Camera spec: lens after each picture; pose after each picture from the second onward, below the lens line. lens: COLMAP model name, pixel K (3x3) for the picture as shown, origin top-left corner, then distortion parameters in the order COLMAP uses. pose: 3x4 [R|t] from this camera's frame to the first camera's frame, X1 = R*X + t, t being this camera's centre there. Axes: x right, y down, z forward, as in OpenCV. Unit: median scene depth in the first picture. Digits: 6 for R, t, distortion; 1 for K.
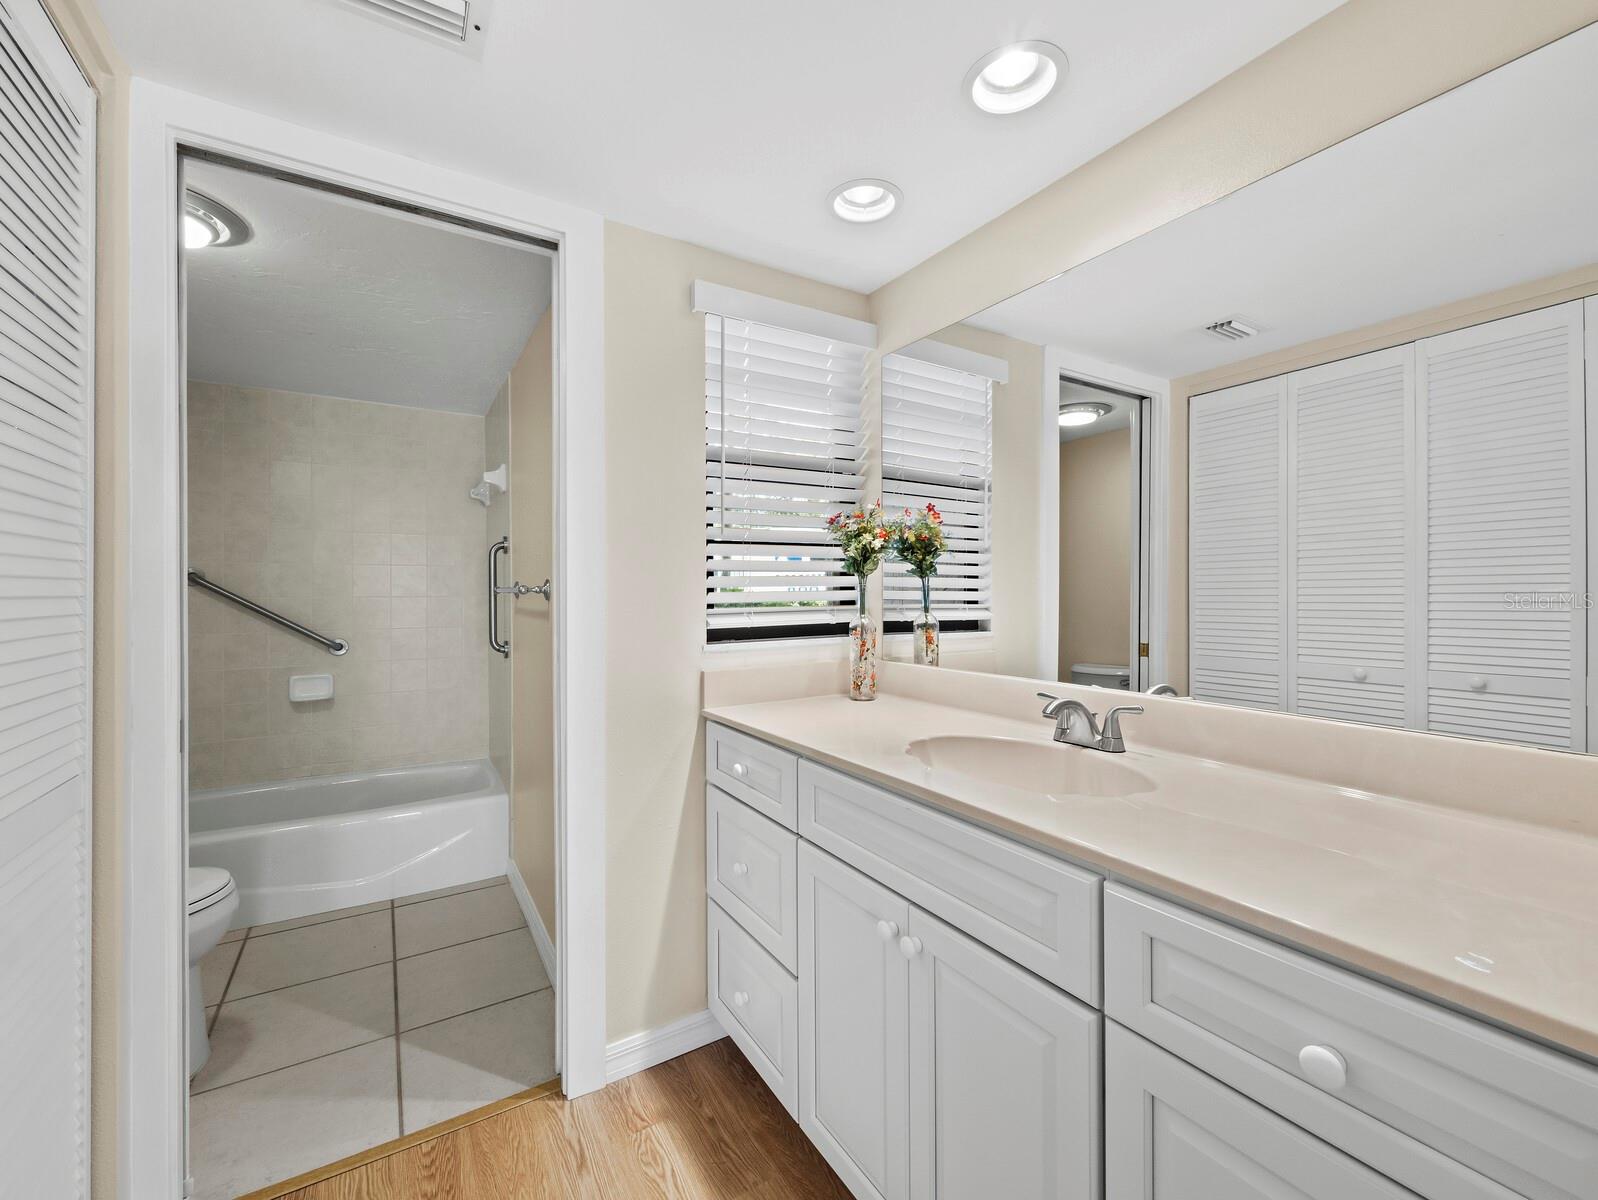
lens RADIAL K [[668.5, 0, 800.8], [0, 668.5, 594.7], [0, 0, 1]] dist [-0.003110, 0.000974]
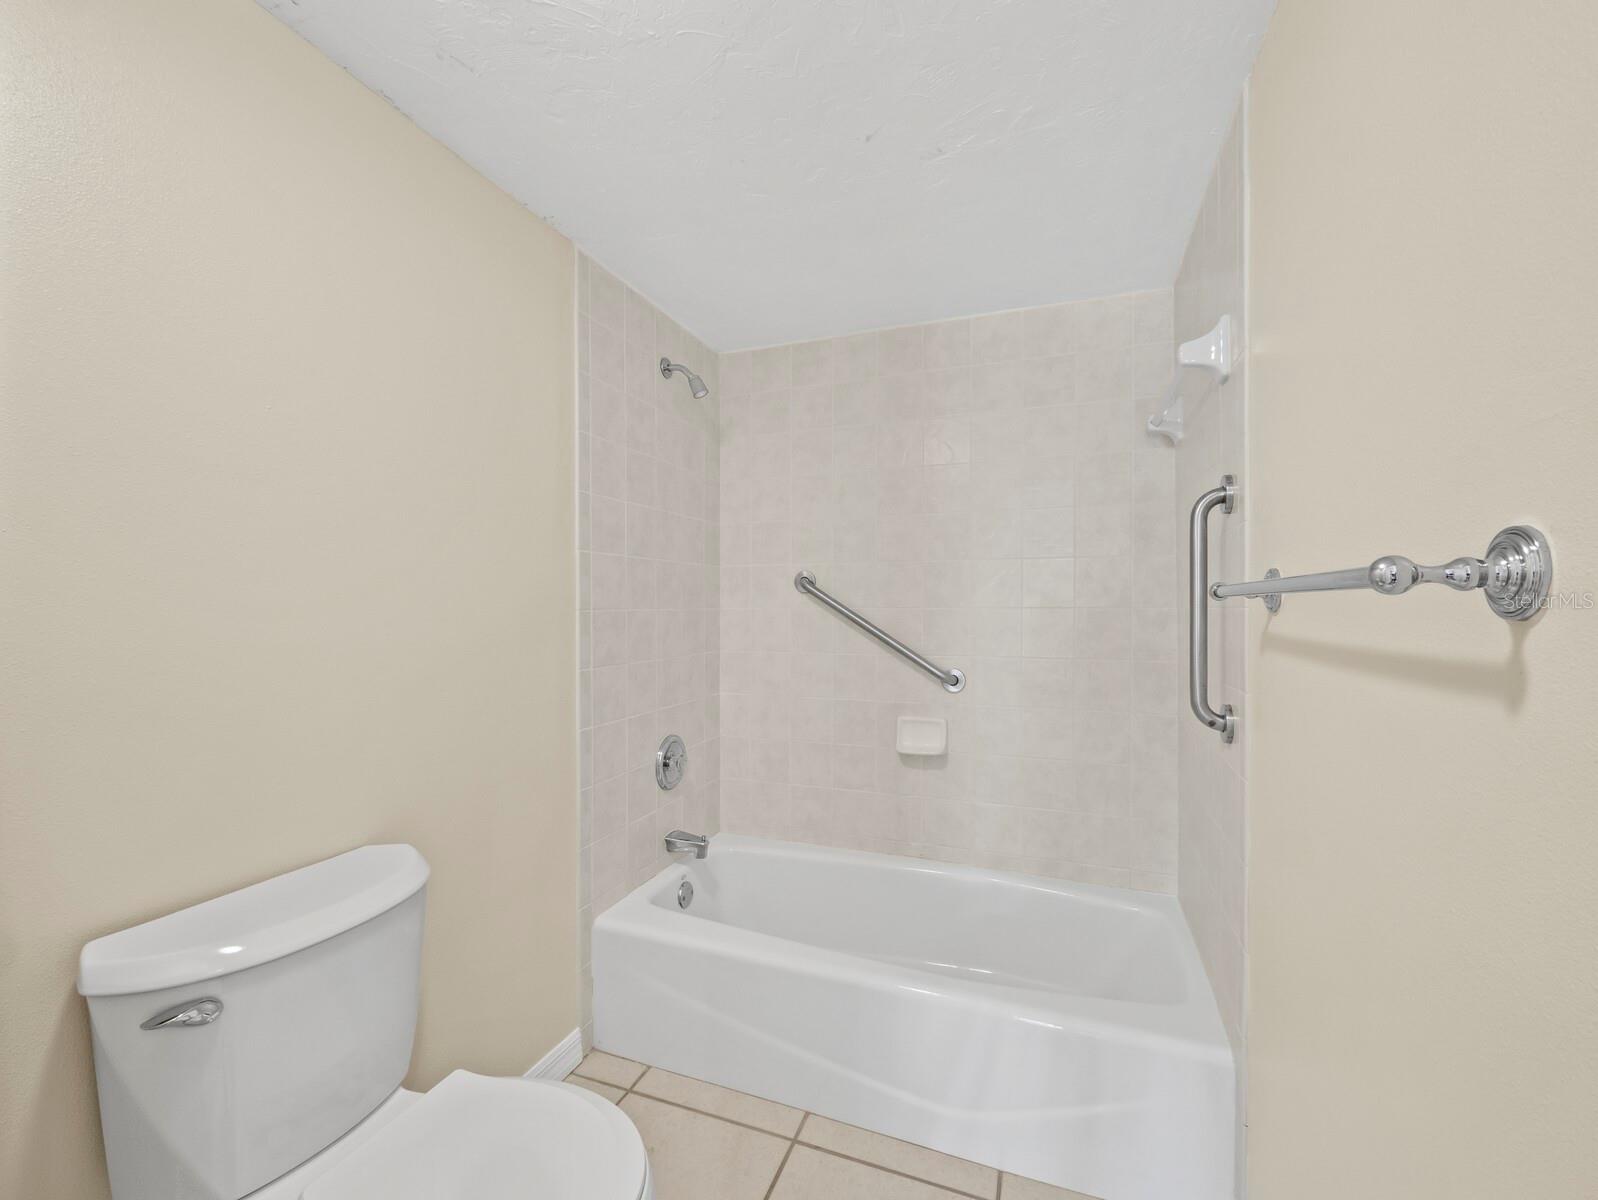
lens RADIAL K [[668.5, 0, 800.0], [0, 668.5, 602.6], [0, 0, 1]] dist [-0.003110, 0.000974]
pose [[0.597221, -0.003525, -0.802069, -0.249116], [-0.006270, 0.999939, -0.009063, 0.005005], [0.802053, 0.010442, 0.597162, 0.489603]]
